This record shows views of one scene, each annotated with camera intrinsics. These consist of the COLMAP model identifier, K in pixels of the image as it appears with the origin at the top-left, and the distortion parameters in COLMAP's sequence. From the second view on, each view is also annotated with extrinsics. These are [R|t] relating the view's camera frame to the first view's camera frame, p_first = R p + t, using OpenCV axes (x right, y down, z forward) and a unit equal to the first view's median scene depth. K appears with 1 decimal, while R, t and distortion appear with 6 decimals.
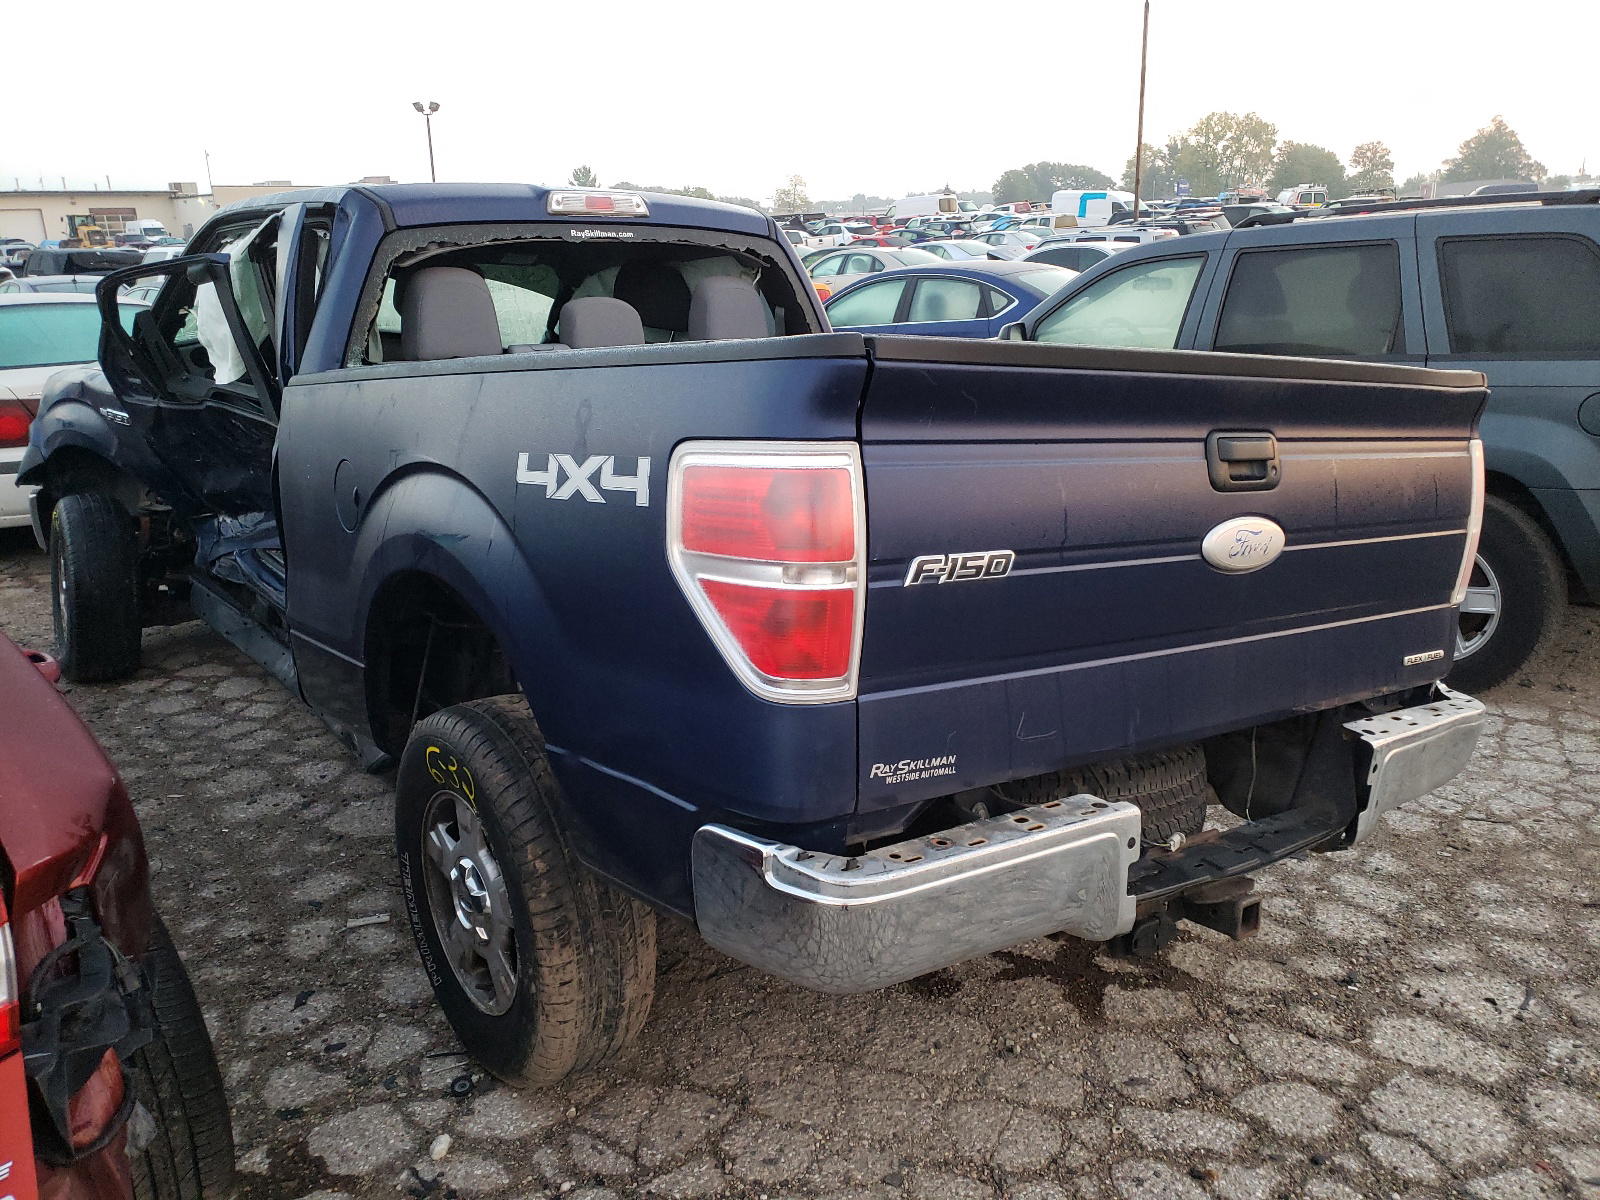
lens RADIAL K [[1235.7, 0, 807.8], [0, 1235.7, 559.2], [0, 0, 1]] dist [0.076902, -0.094544]
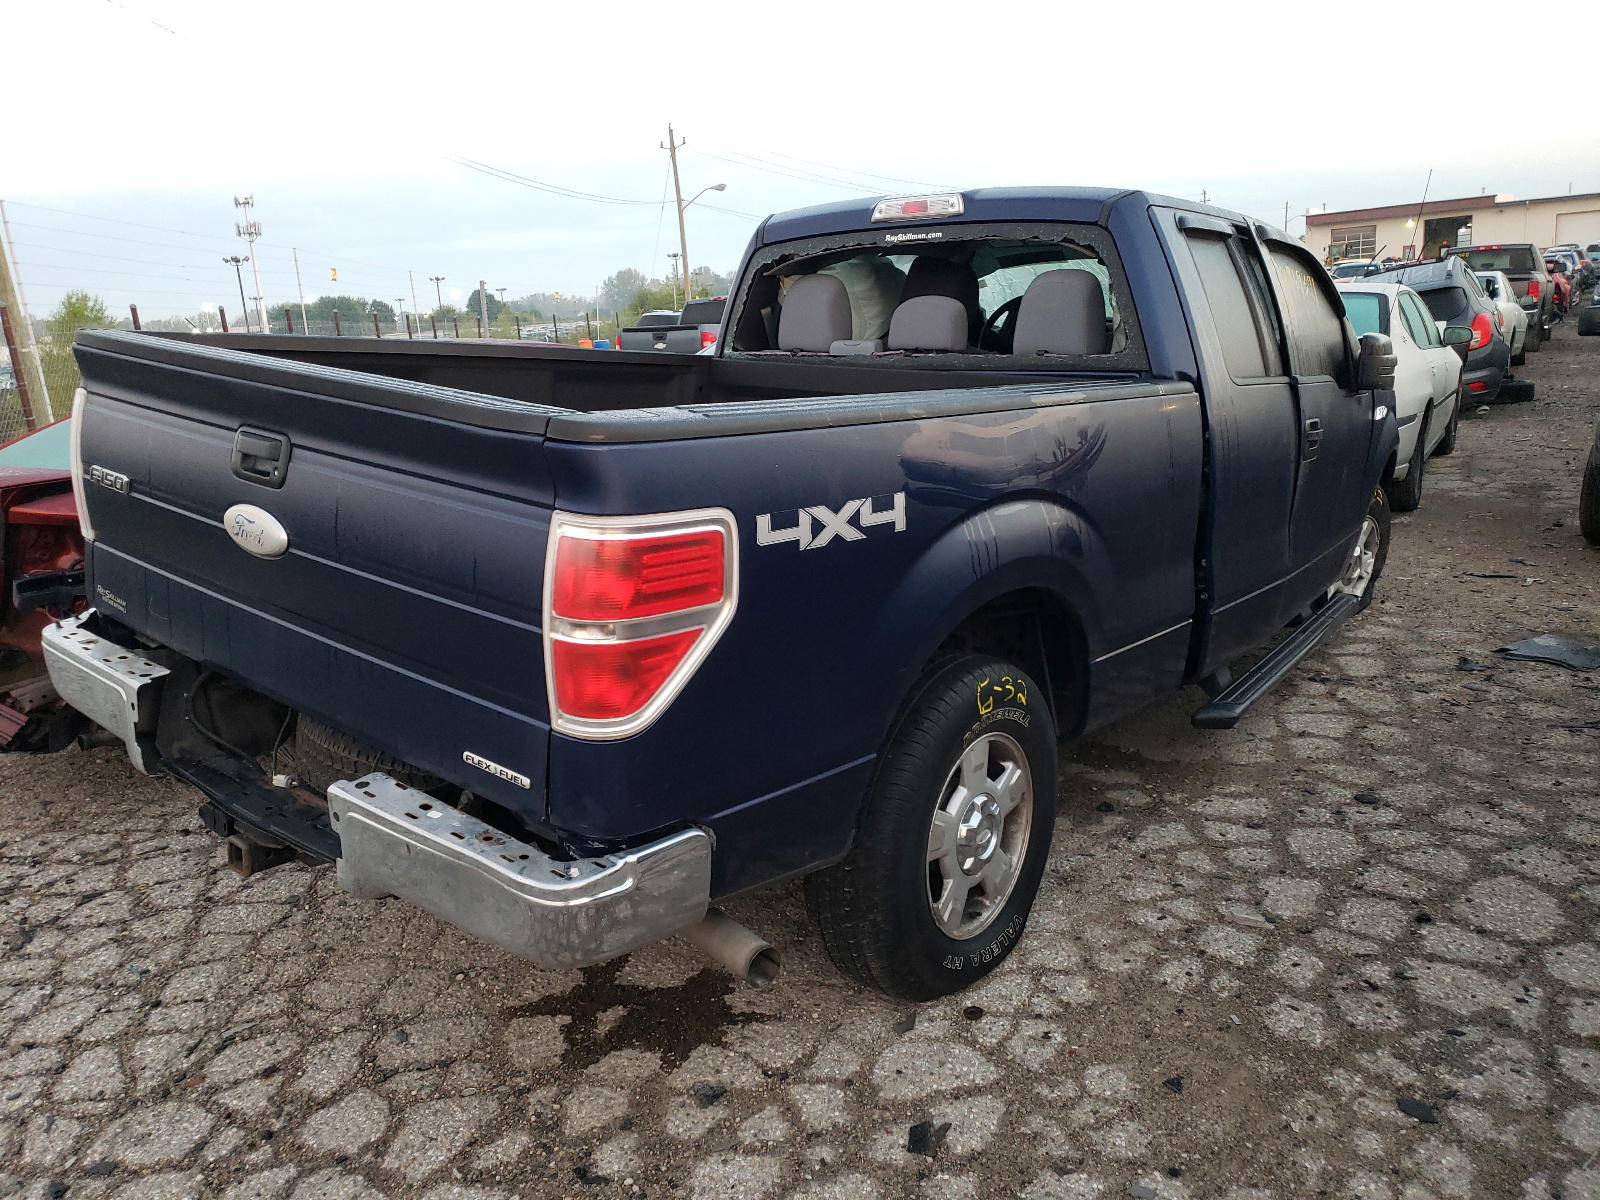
lens RADIAL K [[1235.7, 0, 807.8], [0, 1235.7, 559.2], [0, 0, 1]] dist [0.076902, -0.094544]
pose [[0.247190, 0.201703, -0.947741, 1.219519], [-0.188932, 0.969354, 0.157025, -0.202942], [0.950369, 0.140243, 0.277723, 0.925946]]
